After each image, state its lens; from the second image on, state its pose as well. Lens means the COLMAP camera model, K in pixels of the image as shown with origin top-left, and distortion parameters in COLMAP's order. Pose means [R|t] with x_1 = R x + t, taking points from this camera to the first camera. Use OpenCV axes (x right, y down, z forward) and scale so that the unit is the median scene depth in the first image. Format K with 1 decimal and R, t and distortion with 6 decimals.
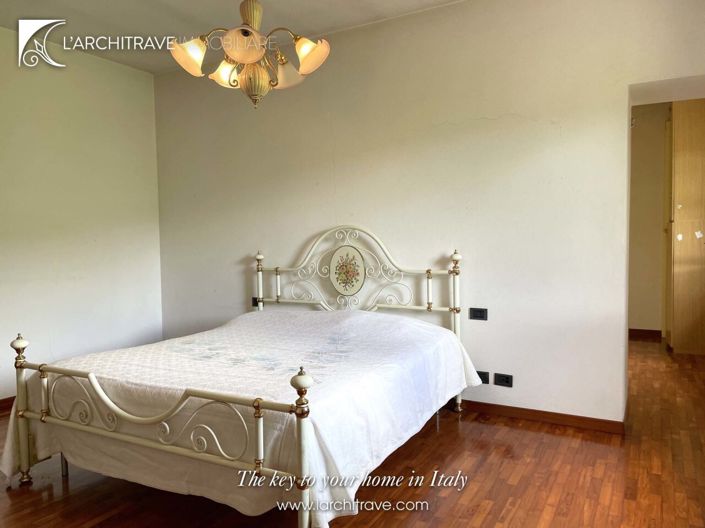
lens RADIAL K [[535.9, 0, 352.5], [0, 535.9, 264.0], [0, 0, 1]] dist [0.140063, -0.186642]
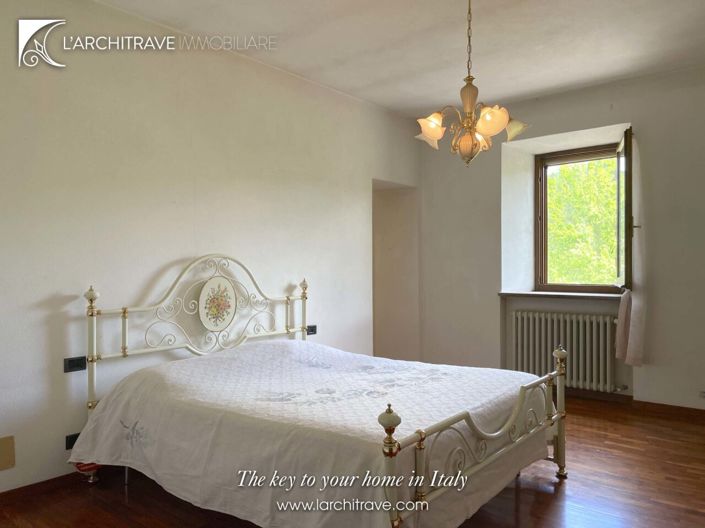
lens RADIAL K [[535.9, 0, 352.5], [0, 535.9, 264.0], [0, 0, 1]] dist [0.140063, -0.186642]
pose [[0.194983, 0.008253, 0.980772, -0.860274], [0.037129, 0.999186, -0.015790, -0.031824], [-0.980104, 0.039493, 0.194517, 0.594671]]
